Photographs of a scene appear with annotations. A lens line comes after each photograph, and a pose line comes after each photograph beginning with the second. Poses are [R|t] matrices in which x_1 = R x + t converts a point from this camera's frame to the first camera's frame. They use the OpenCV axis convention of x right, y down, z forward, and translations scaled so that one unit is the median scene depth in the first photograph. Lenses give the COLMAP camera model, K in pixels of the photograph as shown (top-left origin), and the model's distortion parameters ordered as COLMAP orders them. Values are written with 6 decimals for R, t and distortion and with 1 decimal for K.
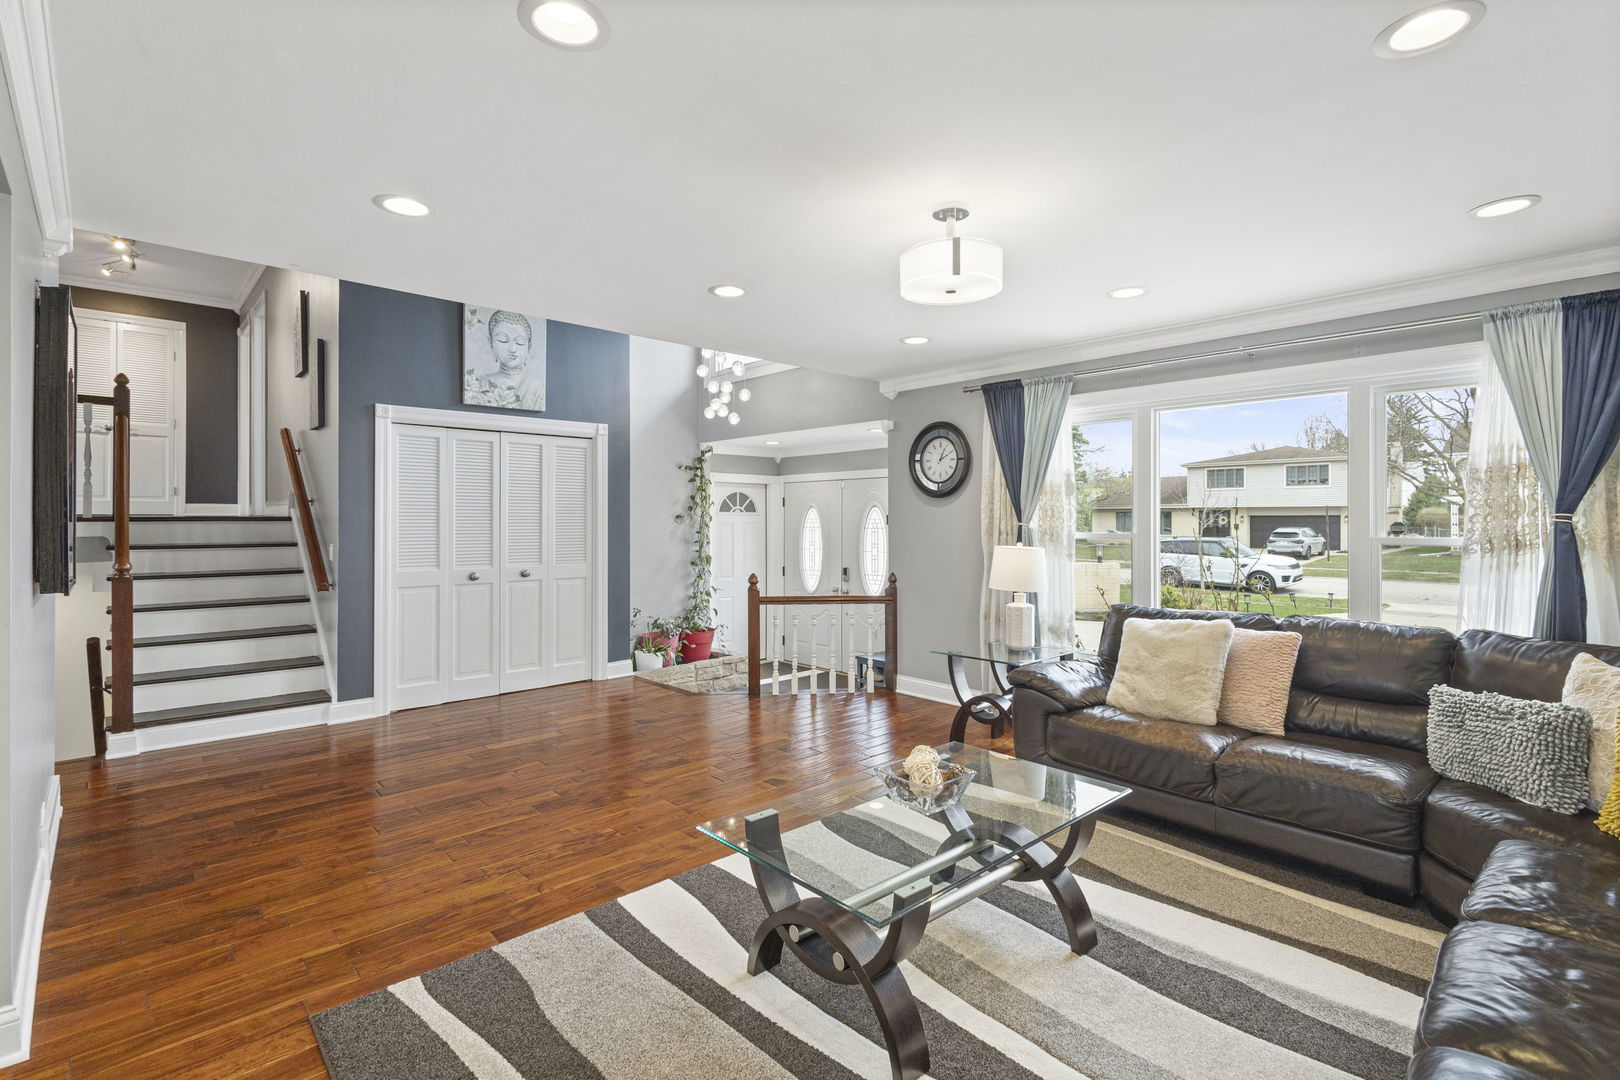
lens RADIAL K [[746.9, 0, 816.3], [0, 746.9, 531.0], [0, 0, 1]] dist [0.009910, -0.000416]
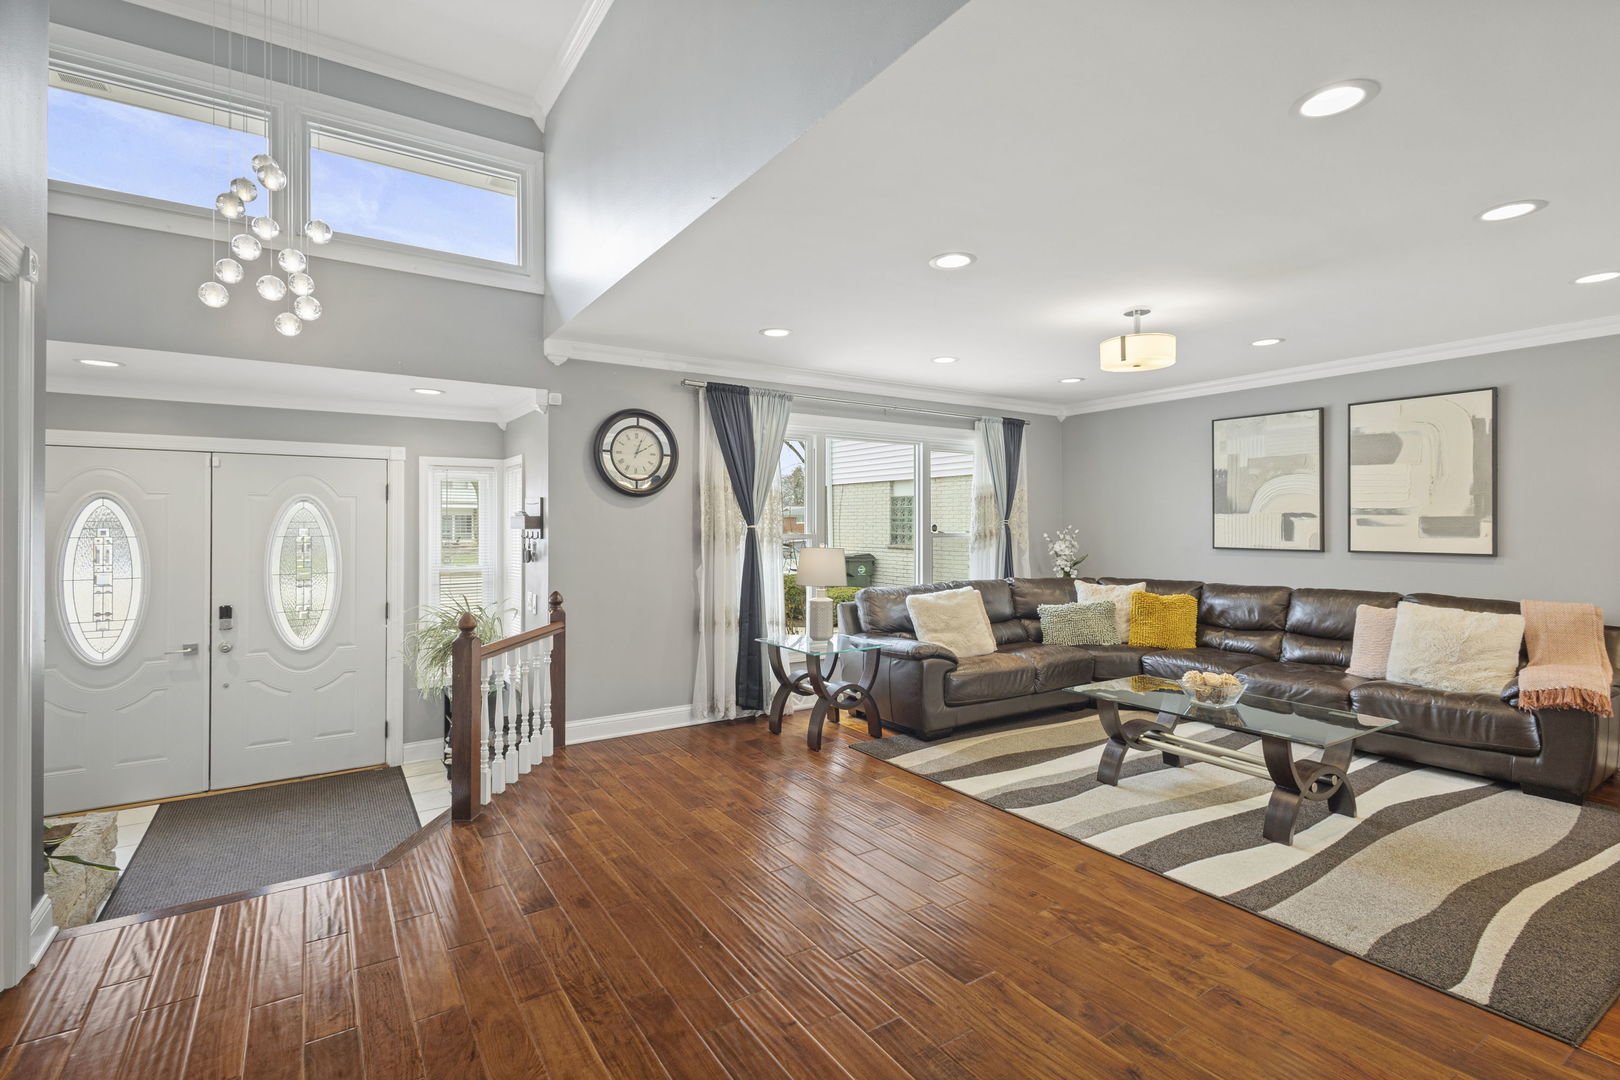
lens RADIAL K [[746.9, 0, 816.3], [0, 746.9, 531.0], [0, 0, 1]] dist [0.009910, -0.000416]
pose [[0.171276, -0.008778, 0.985184, -0.743836], [0.014143, 0.999879, 0.006450, -0.009735], [-0.985122, 0.012829, 0.171380, 0.746028]]
